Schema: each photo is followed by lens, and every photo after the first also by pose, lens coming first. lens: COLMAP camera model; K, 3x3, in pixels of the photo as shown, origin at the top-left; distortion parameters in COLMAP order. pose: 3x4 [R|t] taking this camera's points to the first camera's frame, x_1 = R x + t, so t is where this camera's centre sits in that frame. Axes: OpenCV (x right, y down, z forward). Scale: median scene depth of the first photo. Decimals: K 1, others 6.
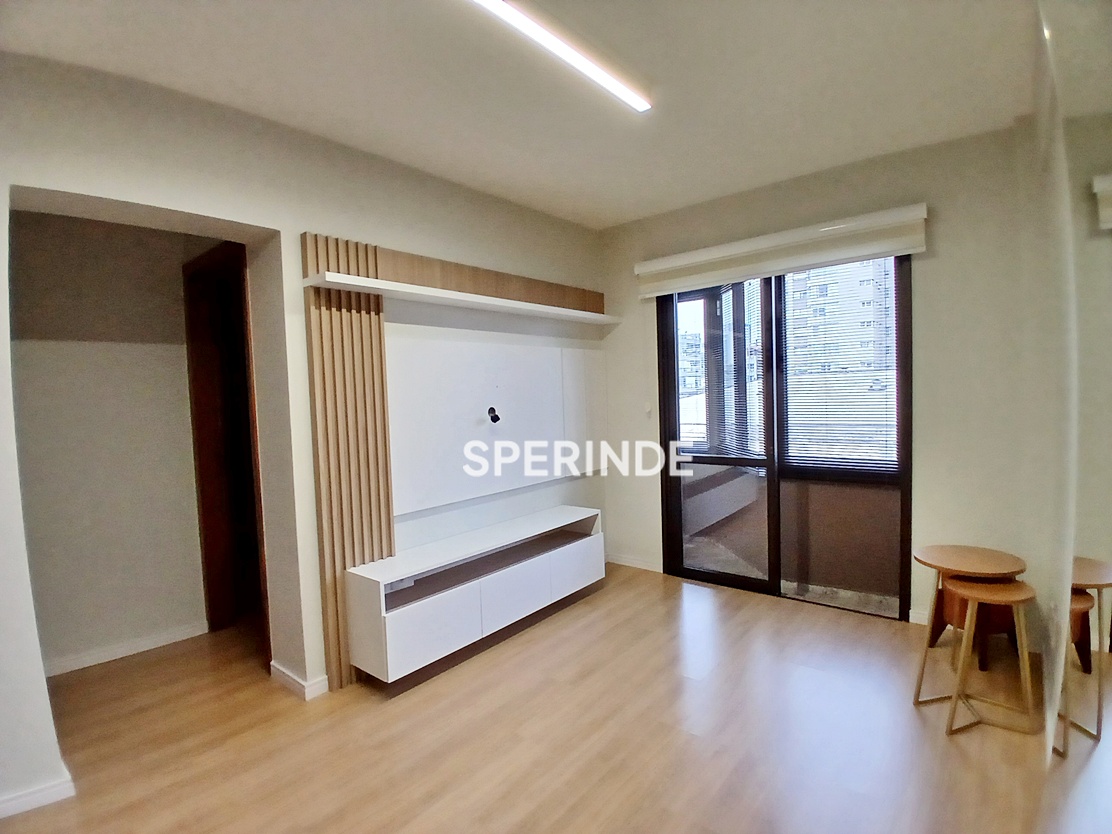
lens RADIAL K [[548.0, 0, 553.4], [0, 548.0, 416.7], [0, 0, 1]] dist [0.002844, -0.041439]
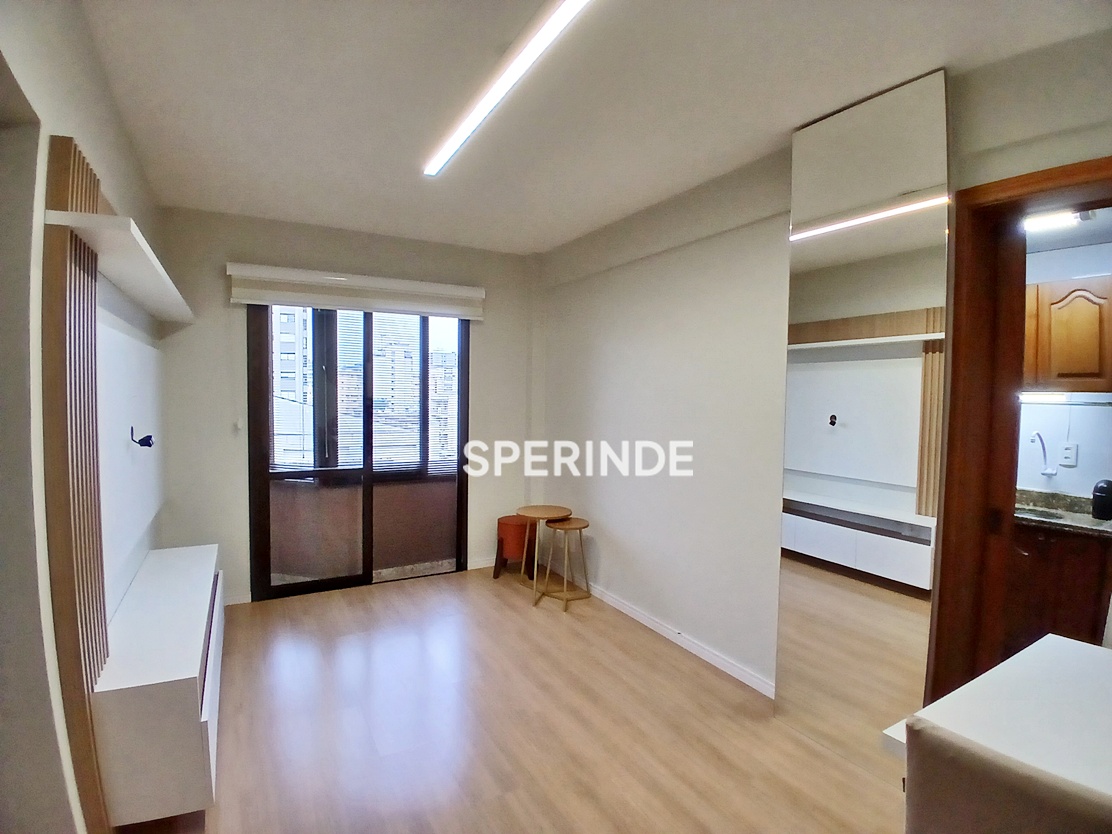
lens RADIAL K [[558.3, 0, 552.0], [0, 558.3, 417.8], [0, 0, 1]] dist [0.004710, -0.046277]
pose [[0.364168, 0.000789, 0.931333, -0.688108], [0.008793, 0.999952, -0.004285, -0.024751], [-0.931292, 0.009749, 0.364144, 0.249245]]
